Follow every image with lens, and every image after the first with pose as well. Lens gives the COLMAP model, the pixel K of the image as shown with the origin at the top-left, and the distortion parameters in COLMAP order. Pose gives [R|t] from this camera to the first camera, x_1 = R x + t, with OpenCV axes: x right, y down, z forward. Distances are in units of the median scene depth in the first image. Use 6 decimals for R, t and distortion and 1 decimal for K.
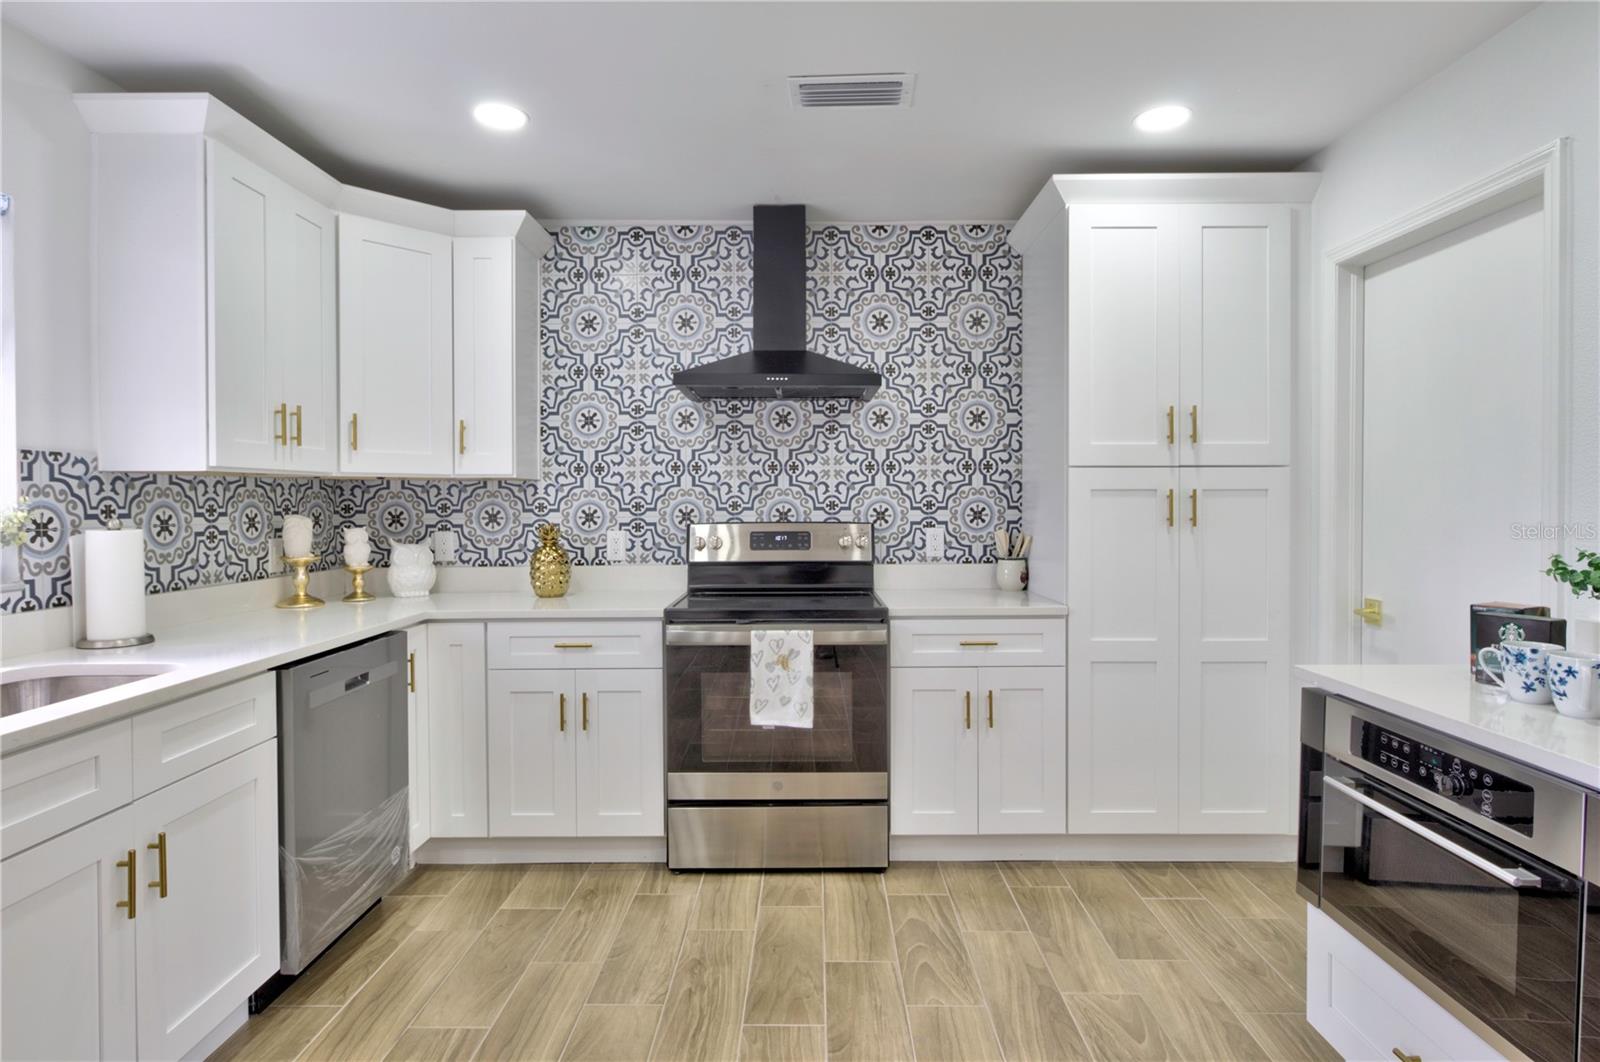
lens RADIAL K [[851.8, 0, 804.5], [0, 851.8, 519.6], [0, 0, 1]] dist [-0.004839, 0.001881]
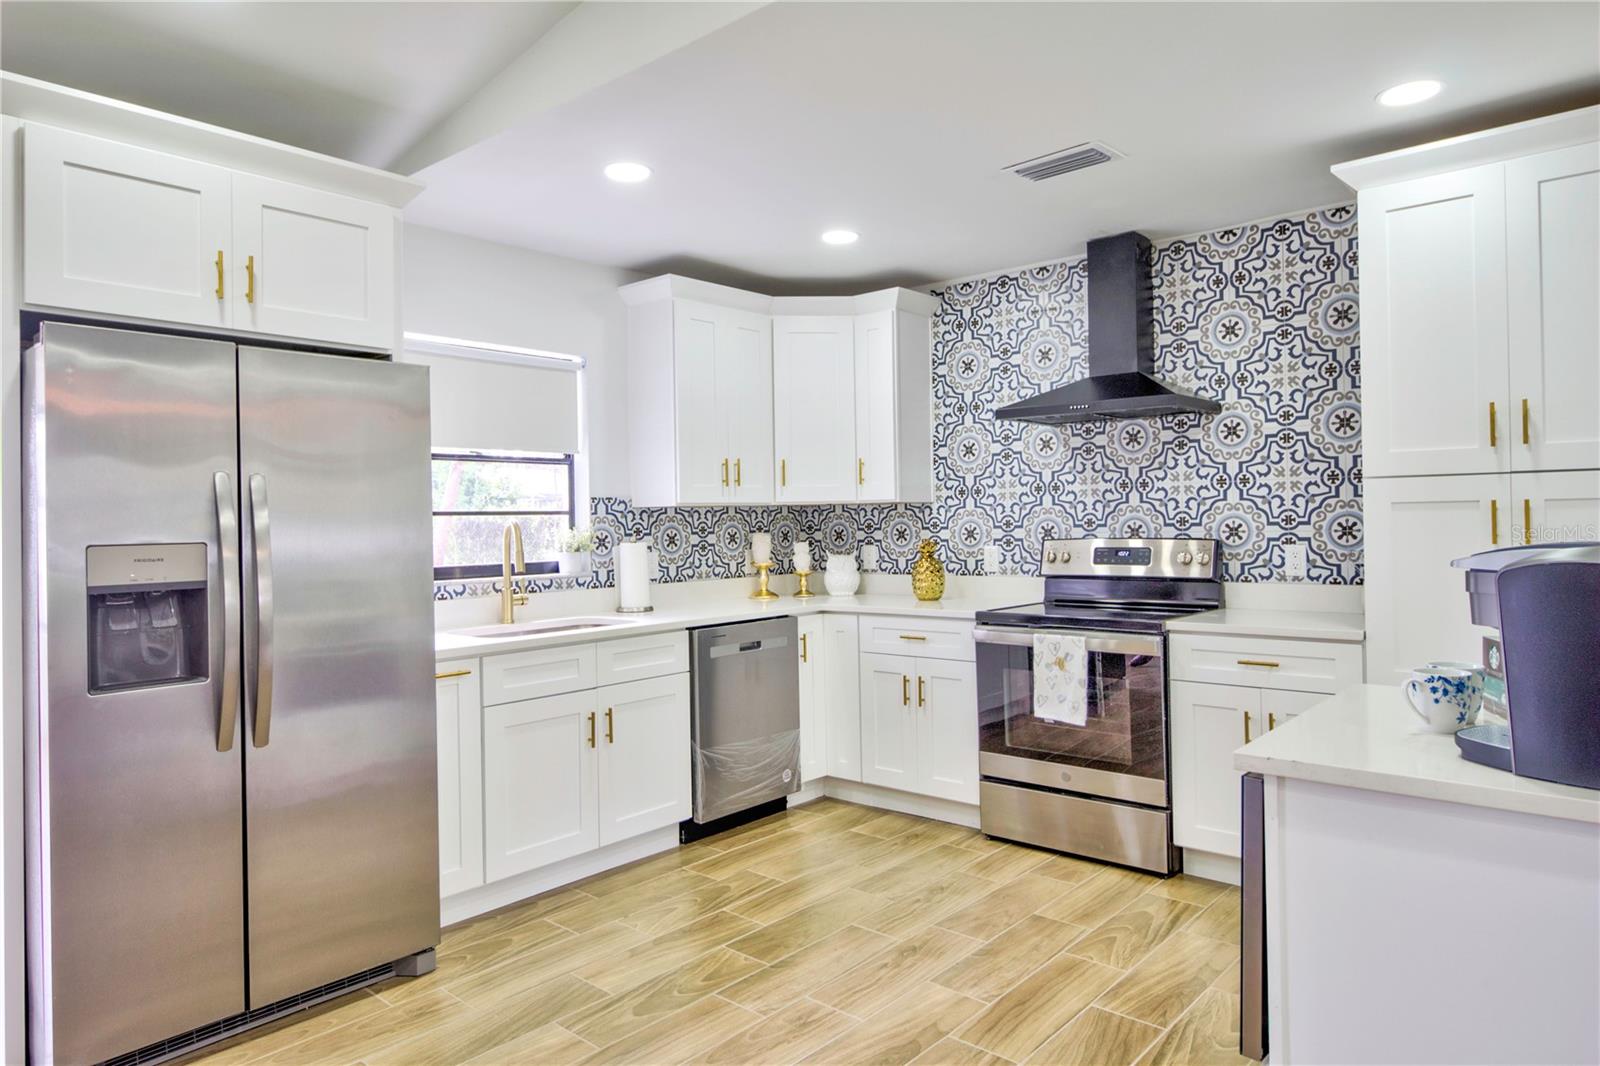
lens RADIAL K [[998.3, 0, 799.3], [0, 998.3, 529.4], [0, 0, 1]] dist [0.008365, 0.001710]
pose [[0.750431, -0.004624, -0.660932, 0.552341], [0.001874, 0.999986, -0.004868, -0.002933], [0.660946, 0.002414, 0.750430, -0.198054]]
